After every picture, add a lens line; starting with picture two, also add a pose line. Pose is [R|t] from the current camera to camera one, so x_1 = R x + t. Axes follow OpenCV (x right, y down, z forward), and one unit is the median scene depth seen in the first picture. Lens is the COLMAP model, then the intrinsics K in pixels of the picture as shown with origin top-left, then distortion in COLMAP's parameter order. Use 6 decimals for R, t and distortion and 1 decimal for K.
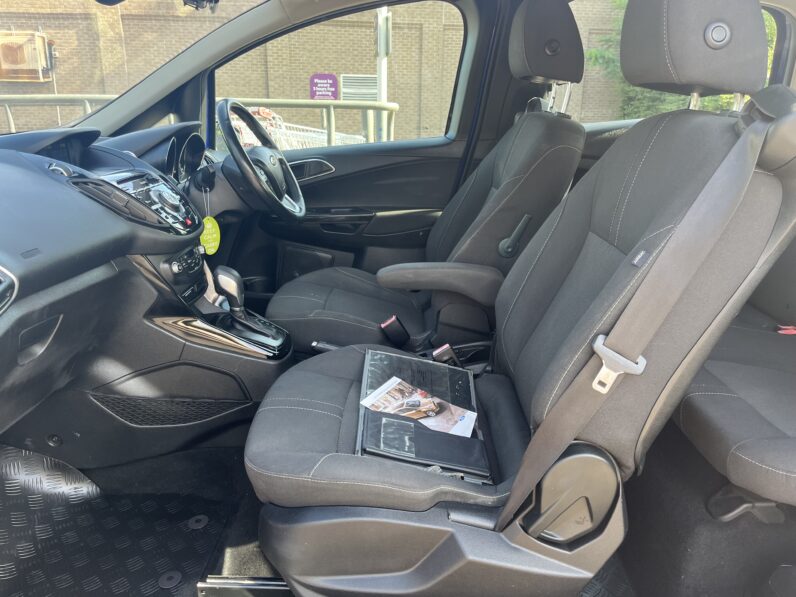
lens RADIAL K [[611.6, 0, 399.1], [0, 611.6, 302.6], [0, 0, 1]] dist [0.051069, -0.059019]
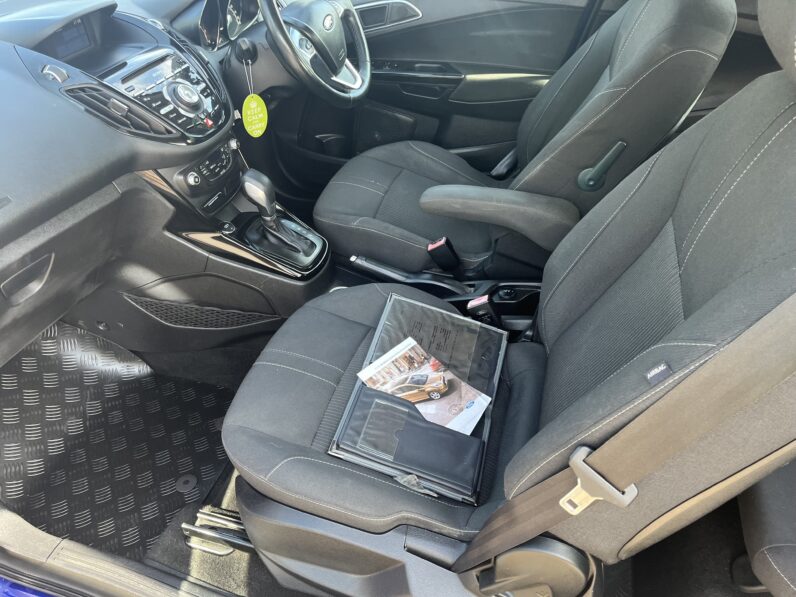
lens RADIAL K [[611.6, 0, 394.1], [0, 611.6, 305.2], [0, 0, 1]] dist [0.051069, -0.059019]
pose [[0.963579, 0.157171, -0.216364, 0.151278], [-0.071431, 0.930935, 0.358131, -0.233504], [0.257709, -0.329632, 0.908256, 0.193507]]
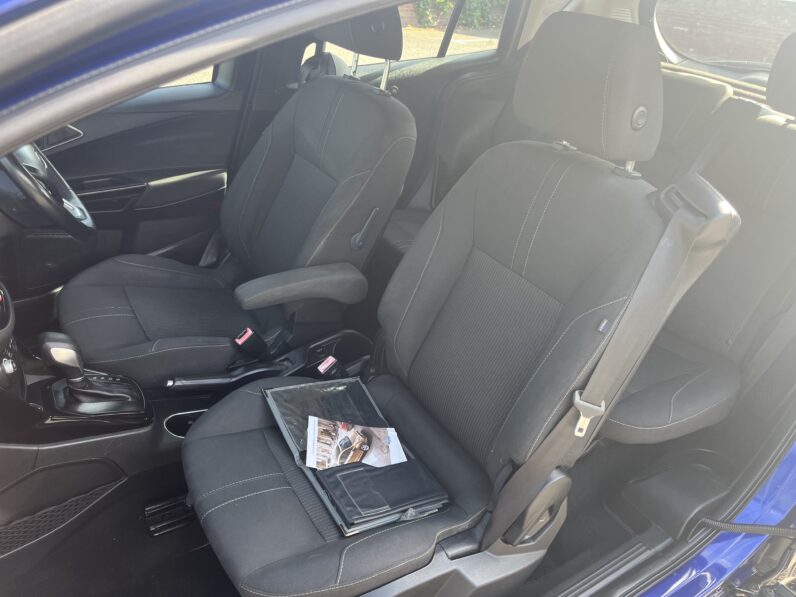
lens RADIAL K [[611.6, 0, 396.4], [0, 611.6, 298.8], [0, 0, 1]] dist [0.051069, -0.059019]
pose [[0.835980, -0.211707, 0.506278, -0.335941], [0.084318, 0.961185, 0.262703, -0.293360], [-0.542243, -0.176926, 0.821383, 0.154129]]
